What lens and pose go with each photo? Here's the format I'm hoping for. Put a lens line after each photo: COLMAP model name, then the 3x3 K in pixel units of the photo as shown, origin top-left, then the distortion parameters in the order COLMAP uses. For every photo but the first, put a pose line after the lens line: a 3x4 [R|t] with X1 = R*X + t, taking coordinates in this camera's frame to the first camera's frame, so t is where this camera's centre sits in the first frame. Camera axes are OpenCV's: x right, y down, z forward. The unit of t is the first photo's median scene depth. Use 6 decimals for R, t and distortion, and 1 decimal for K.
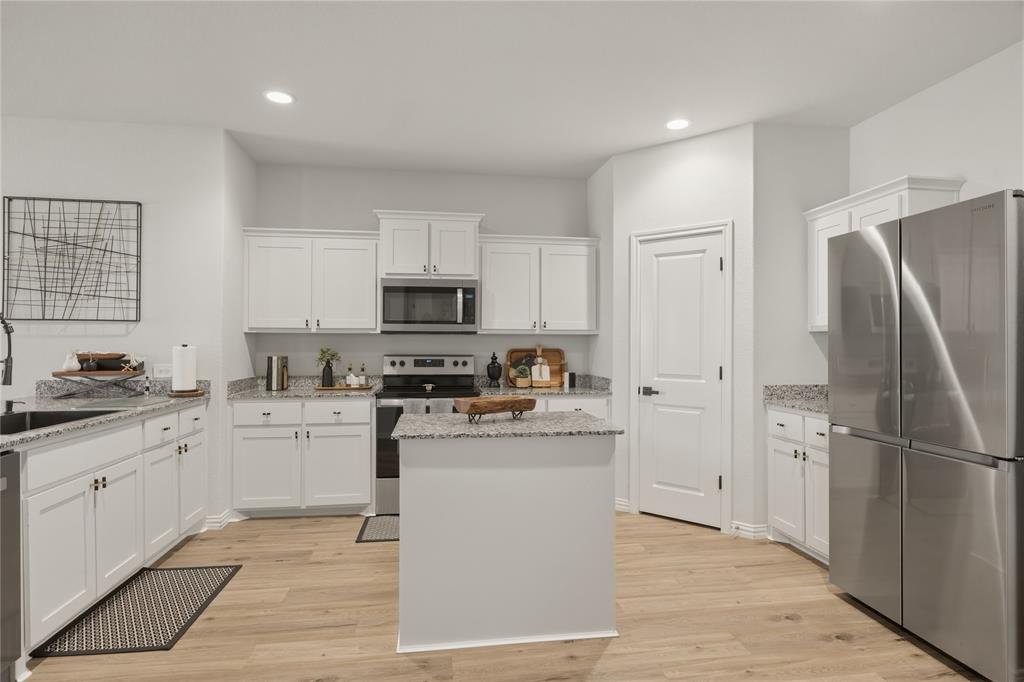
lens RADIAL K [[563.5, 0, 517.8], [0, 563.5, 339.7], [0, 0, 1]] dist [-0.005259, 0.003307]
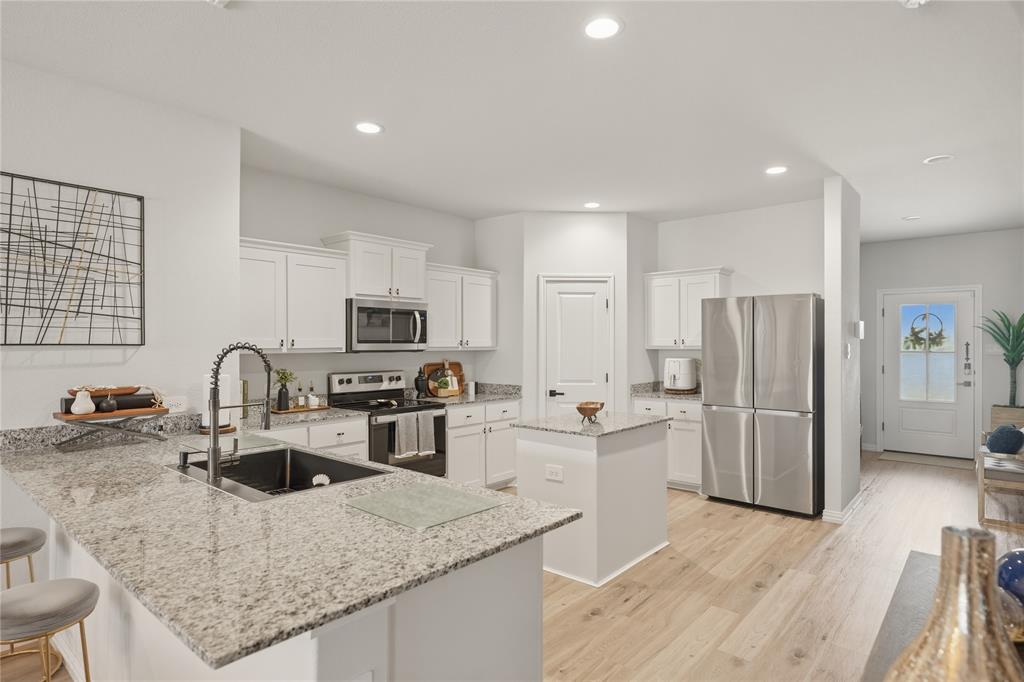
lens RADIAL K [[563.5, 0, 516.8], [0, 563.5, 348.4], [0, 0, 1]] dist [-0.005259, 0.003307]
pose [[0.753705, -0.010198, 0.657134, -0.730495], [-0.001149, 0.999858, 0.016834, -0.039122], [-0.657212, -0.013443, 0.753586, 0.041172]]
